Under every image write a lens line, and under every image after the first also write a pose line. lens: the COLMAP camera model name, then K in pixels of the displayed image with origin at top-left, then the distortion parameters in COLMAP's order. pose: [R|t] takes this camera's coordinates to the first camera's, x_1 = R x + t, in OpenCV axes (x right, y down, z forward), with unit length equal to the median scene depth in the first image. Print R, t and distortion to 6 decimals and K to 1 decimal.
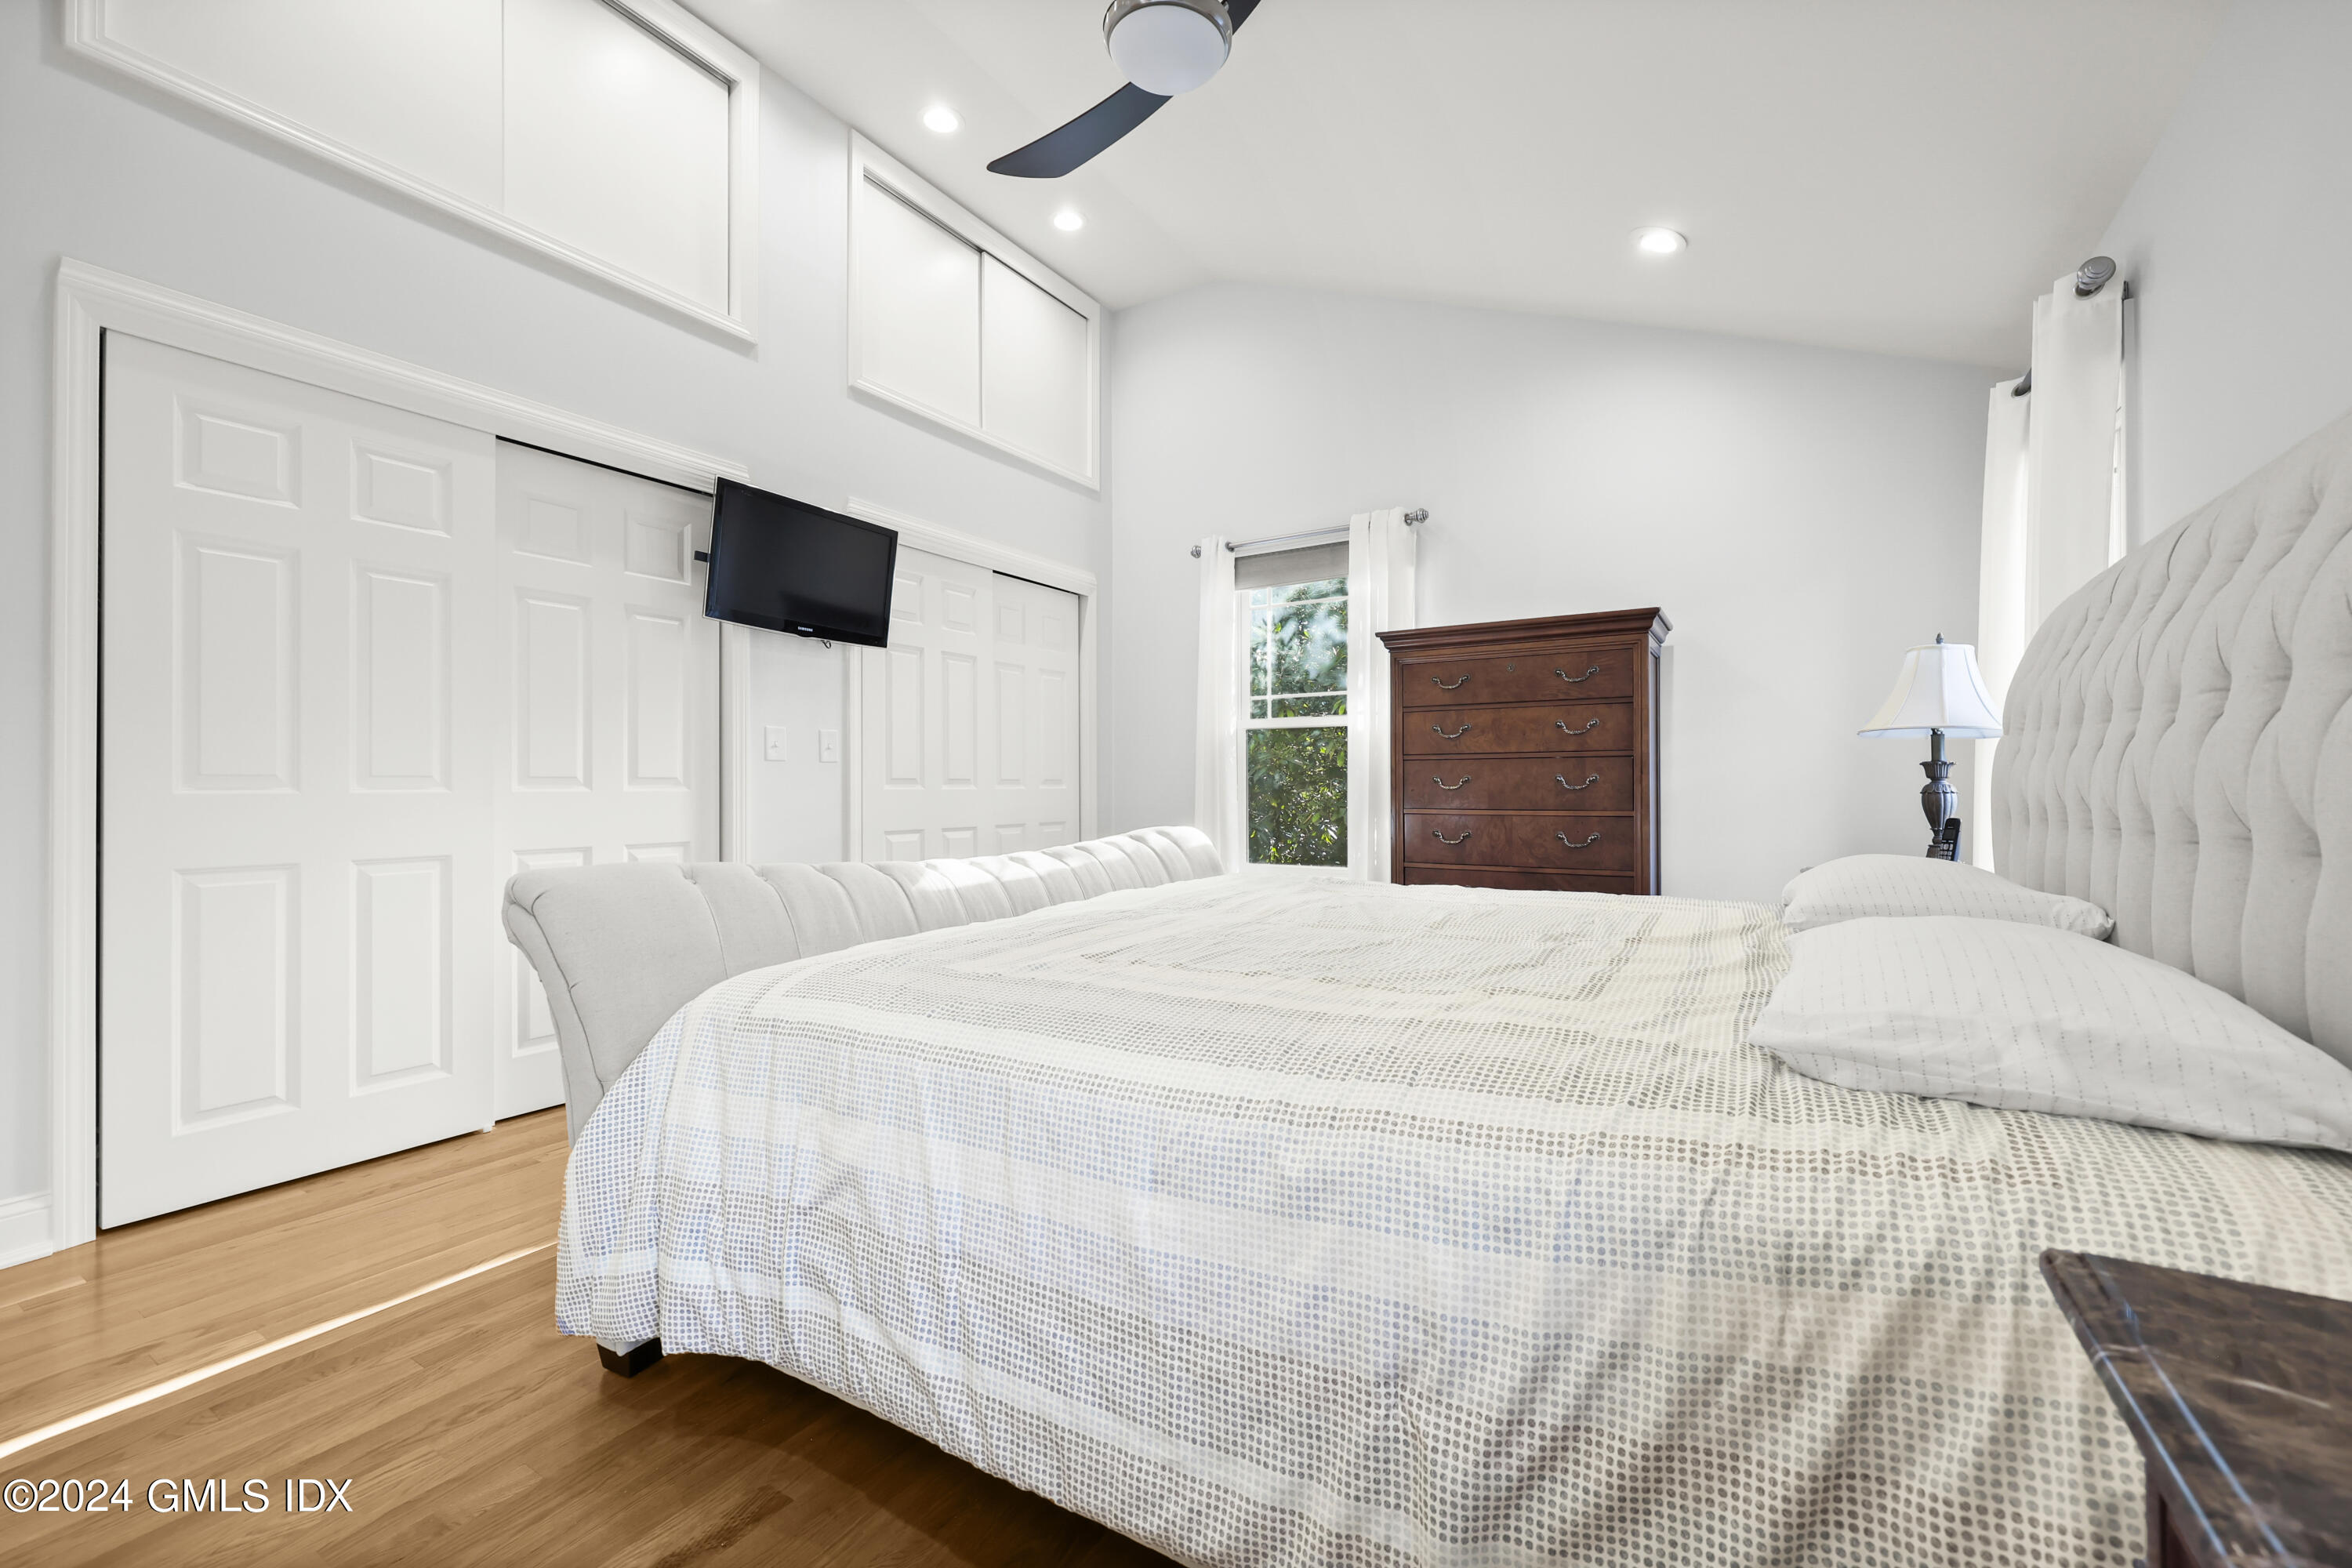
lens RADIAL K [[962.5, 0, 1182.2], [0, 962.5, 776.9], [0, 0, 1]] dist [0.002881, 0.000300]
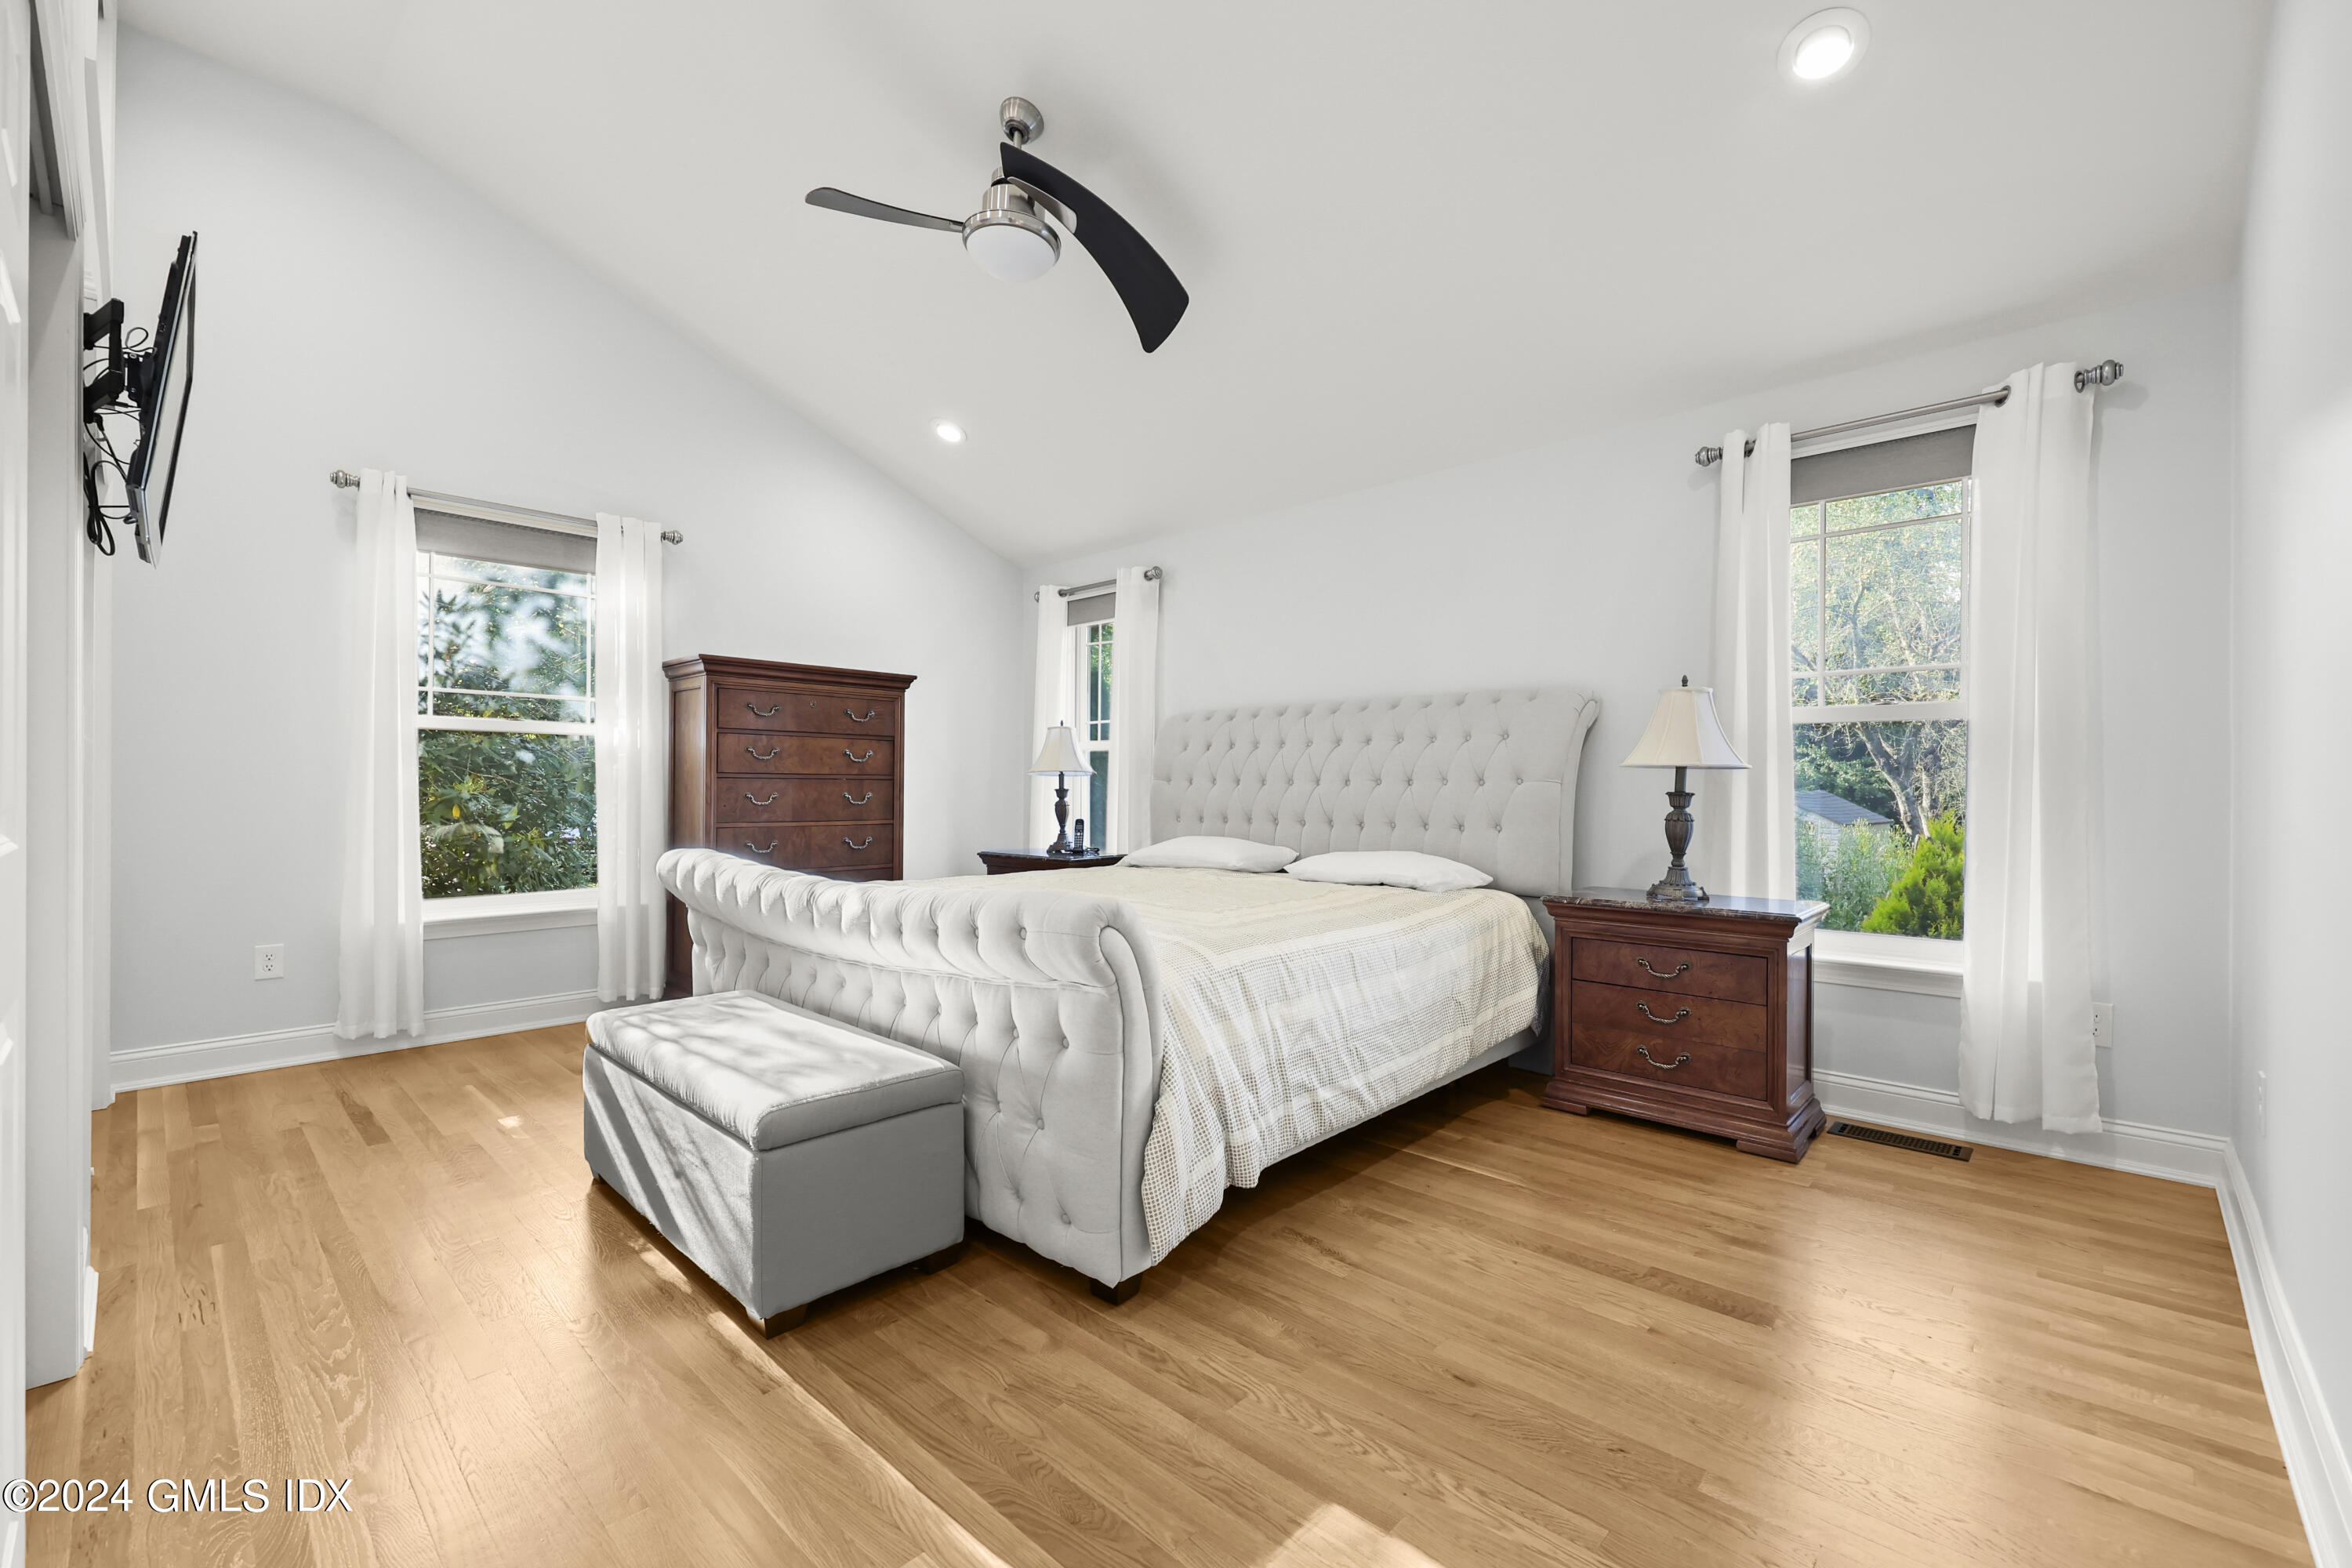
lens RADIAL K [[962.5, 0, 1187.7], [0, 962.5, 798.8], [0, 0, 1]] dist [0.002881, 0.000300]
pose [[0.192265, -0.002664, 0.981339, -0.791426], [-0.017194, 0.999834, 0.006083, -0.010223], [-0.981192, -0.018043, 0.192187, 0.315861]]
